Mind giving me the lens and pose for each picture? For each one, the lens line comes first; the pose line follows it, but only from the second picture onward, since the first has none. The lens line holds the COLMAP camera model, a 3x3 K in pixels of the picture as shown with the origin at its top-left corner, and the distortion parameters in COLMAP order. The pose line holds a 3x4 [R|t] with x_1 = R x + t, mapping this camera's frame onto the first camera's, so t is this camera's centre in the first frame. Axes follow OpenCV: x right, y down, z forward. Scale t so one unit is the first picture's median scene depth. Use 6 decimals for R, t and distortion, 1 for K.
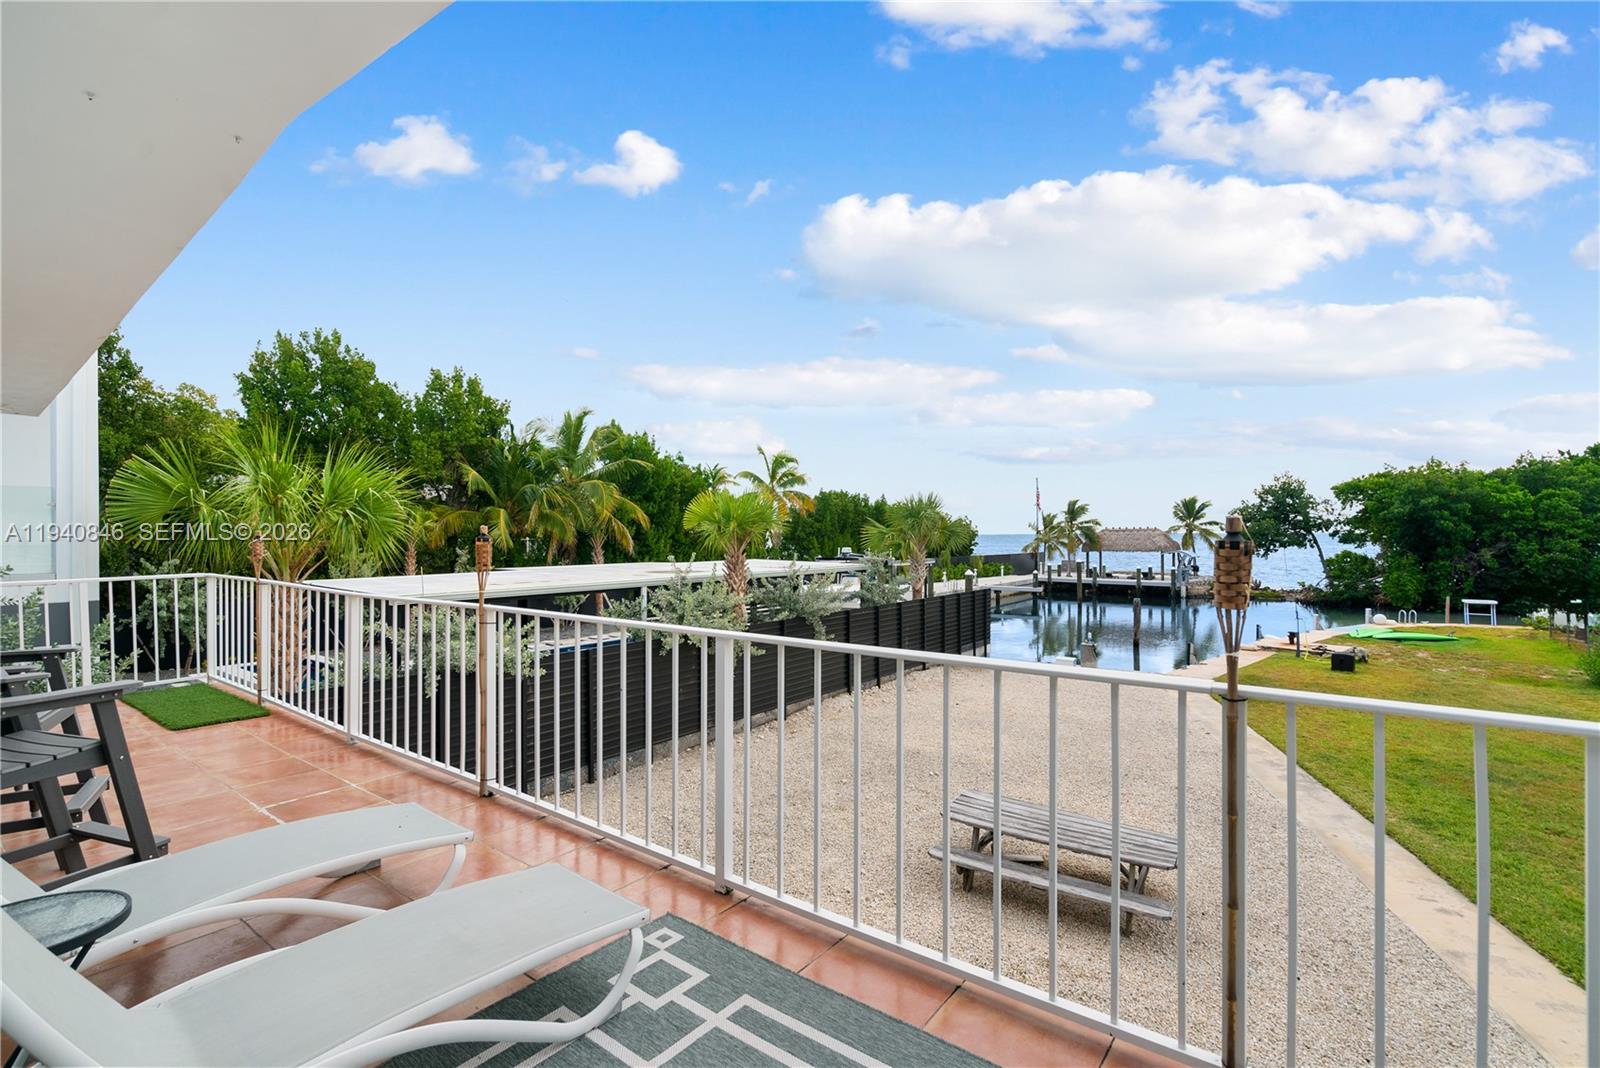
lens RADIAL K [[747.4, 0, 800.0], [0, 747.4, 534.0], [0, 0, 1]] dist [0.000284, -0.000256]
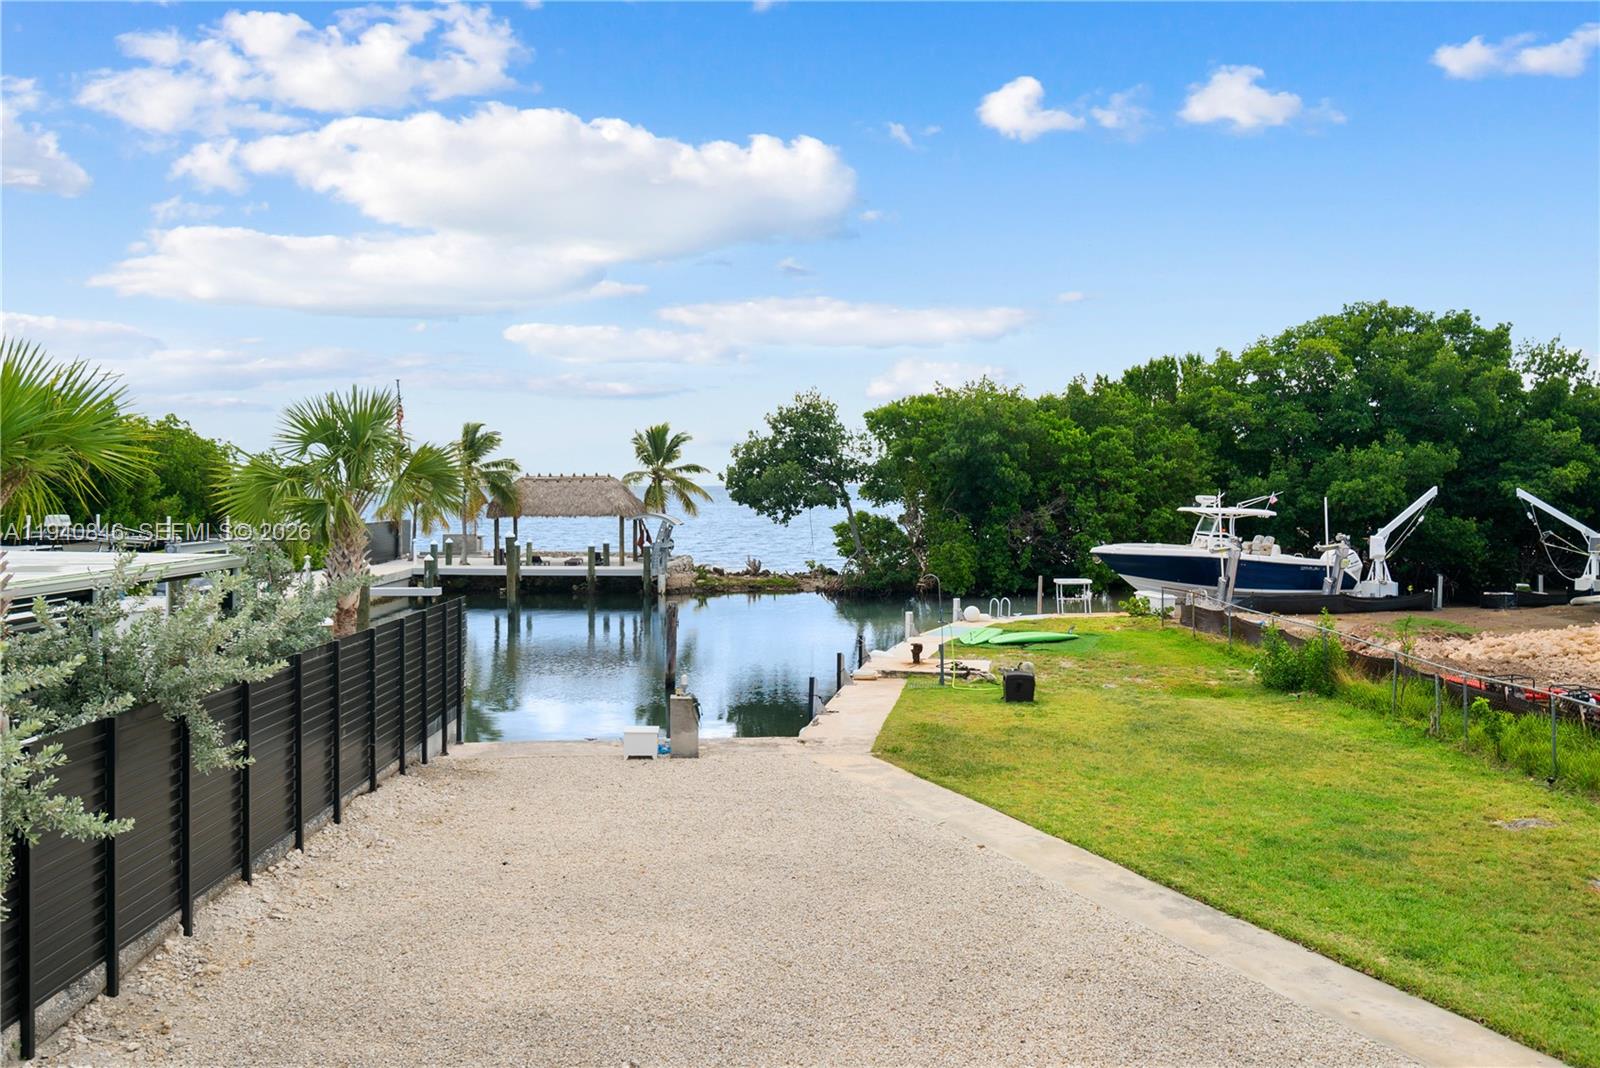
lens RADIAL K [[1334.1, 0, 800.0], [0, 1334.1, 534.0], [0, 0, 1]] dist [0.006988, 0.003334]
pose [[0.780936, -0.020979, 0.624259, -0.062733], [-0.001214, 0.999383, 0.035104, 0.000903], [-0.624610, -0.028172, 0.780428, 0.123717]]
